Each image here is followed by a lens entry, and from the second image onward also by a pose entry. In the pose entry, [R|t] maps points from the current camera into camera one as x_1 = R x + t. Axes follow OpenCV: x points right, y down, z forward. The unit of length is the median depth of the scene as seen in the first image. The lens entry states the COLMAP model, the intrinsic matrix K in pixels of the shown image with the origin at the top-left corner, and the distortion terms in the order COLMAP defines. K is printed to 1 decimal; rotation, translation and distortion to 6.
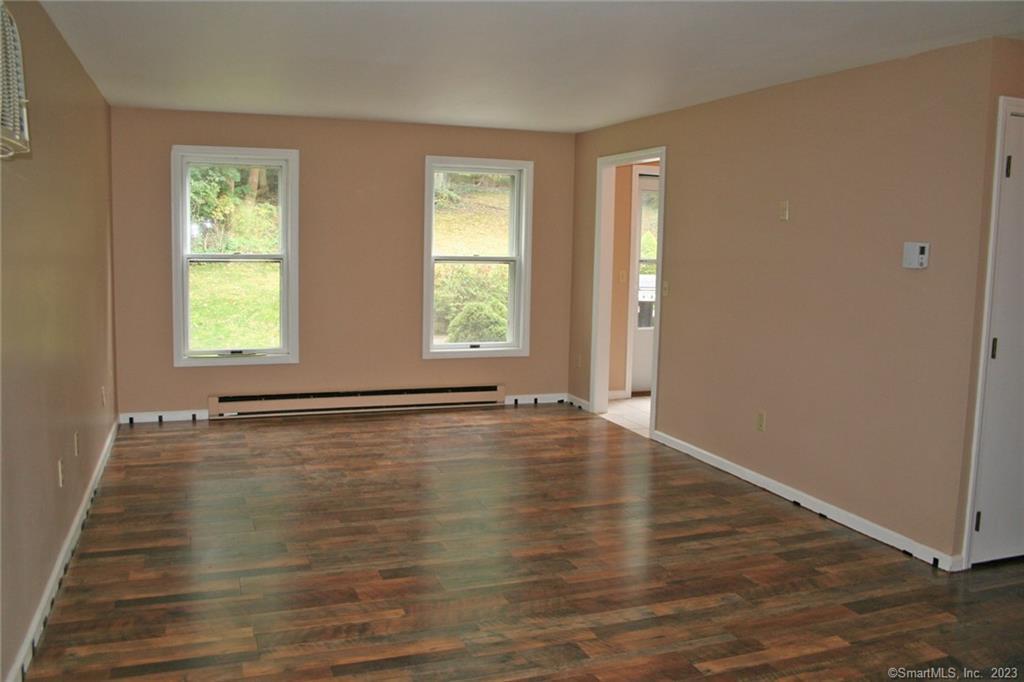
lens RADIAL K [[857.1, 0, 512.0], [0, 857.1, 341.0], [0, 0, 1]] dist [-0.152422, 0.137685]
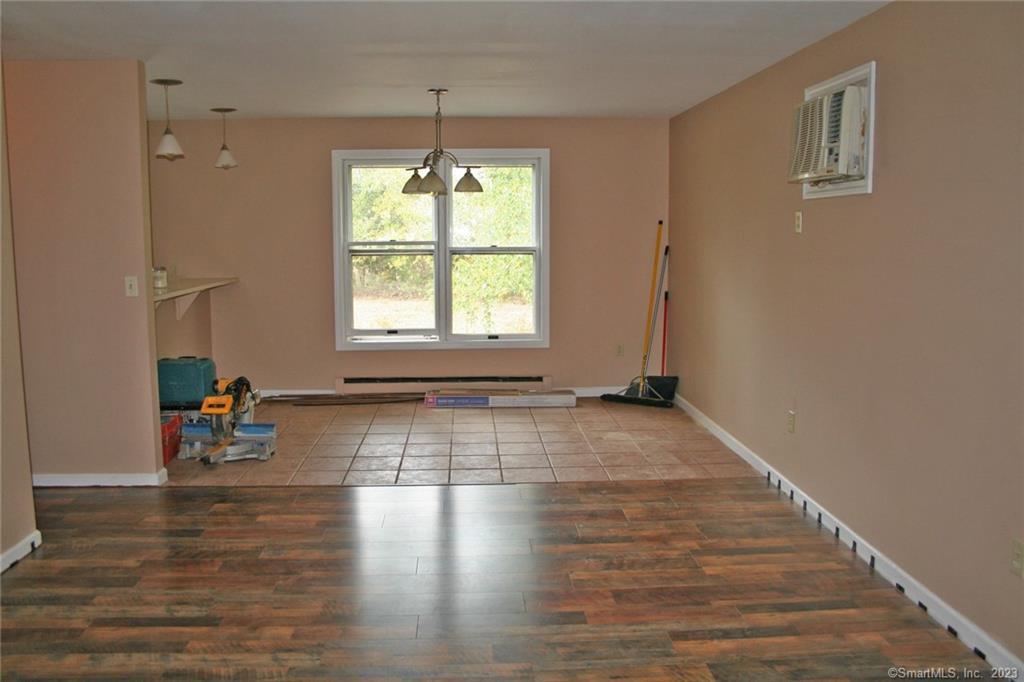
lens RADIAL K [[857.1, 0, 512.0], [0, 857.1, 341.0], [0, 0, 1]] dist [-0.152422, 0.137685]
pose [[-0.954240, -0.059915, 0.292977, -0.335667], [0.015963, 0.968120, 0.249978, -0.225184], [-0.298615, 0.243216, -0.922863, 1.837671]]
